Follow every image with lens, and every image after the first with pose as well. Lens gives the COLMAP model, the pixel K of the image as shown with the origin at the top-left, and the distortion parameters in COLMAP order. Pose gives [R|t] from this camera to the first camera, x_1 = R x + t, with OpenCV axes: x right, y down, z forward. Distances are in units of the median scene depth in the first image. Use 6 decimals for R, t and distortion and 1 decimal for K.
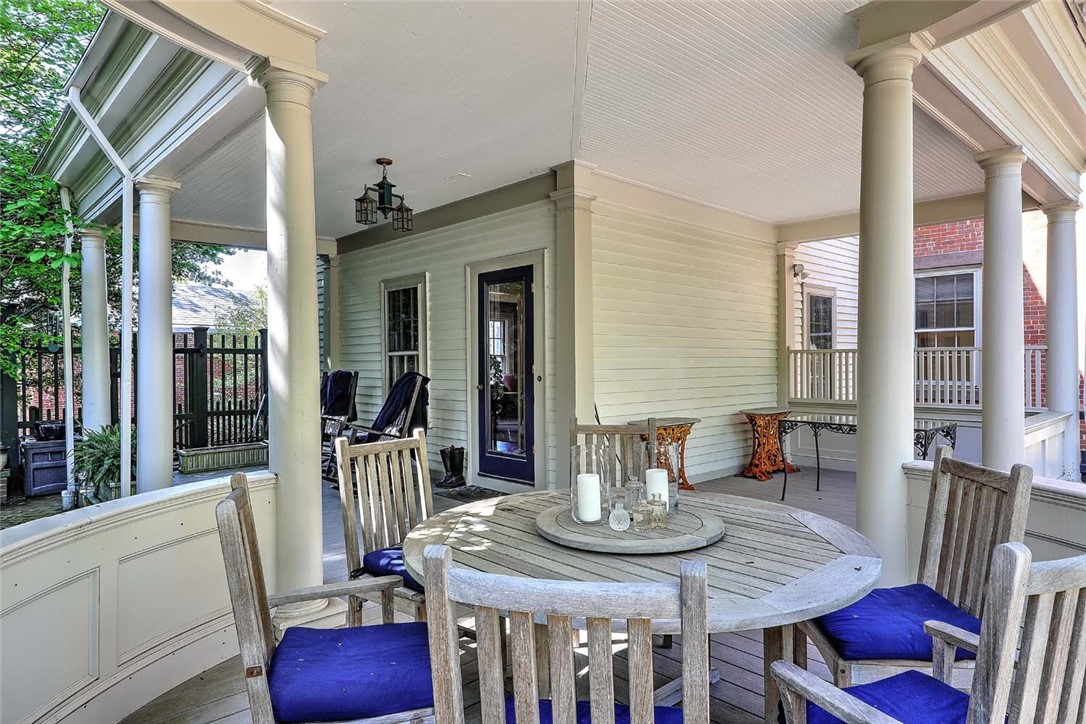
lens RADIAL K [[648.3, 0, 543.0], [0, 648.3, 362.0], [0, 0, 1]] dist [0.006802, 0.001471]
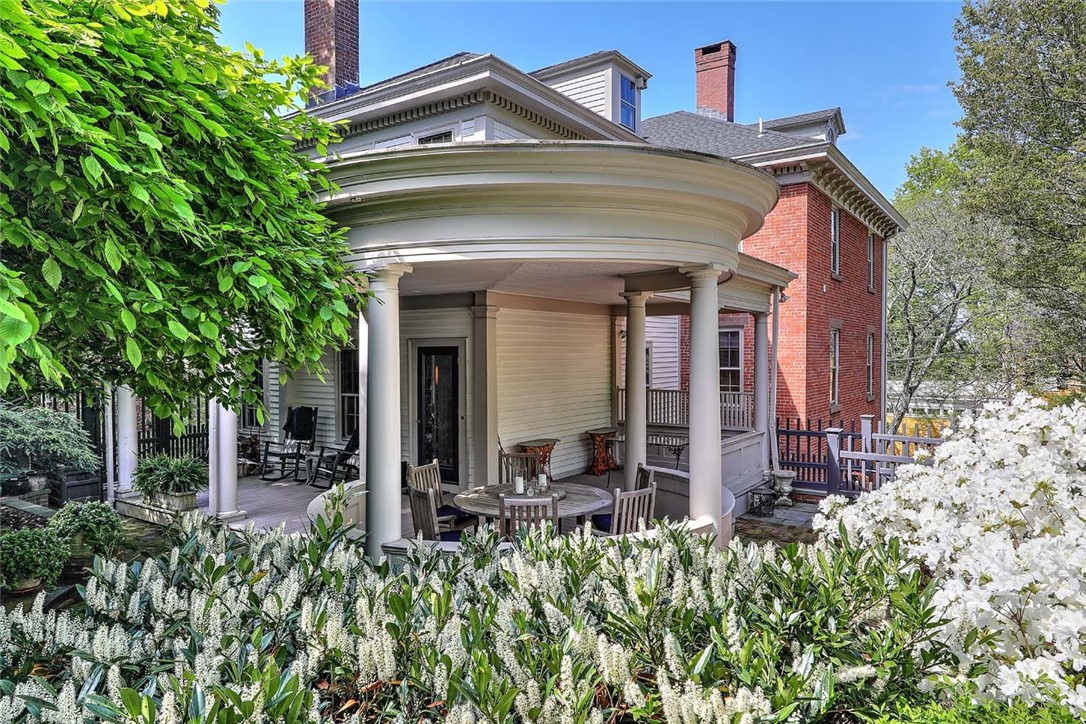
lens RADIAL K [[695.5, 0, 543.0], [0, 695.5, 362.0], [0, 0, 1]] dist [0.021671, 0.000577]
pose [[0.978259, -0.001650, 0.207383, -0.149785], [-0.000866, 0.999927, 0.012043, -0.119346], [-0.207387, -0.011961, 0.978186, -0.648153]]
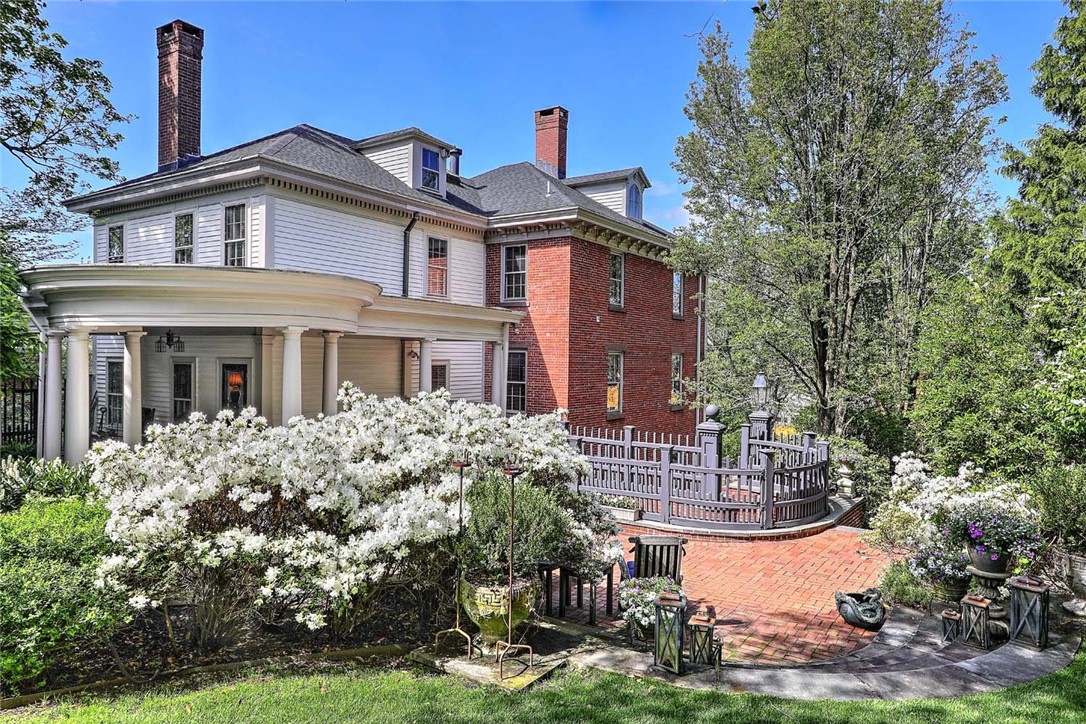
lens RADIAL K [[707.5, 0, 557.7], [0, 707.5, 361.9], [0, 0, 1]] dist [0.002243, -0.000526]
pose [[0.971015, 0.016789, 0.238430, 0.378615], [-0.018234, 0.999826, 0.003858, -0.166253], [-0.238324, -0.008093, 0.971152, -1.352419]]
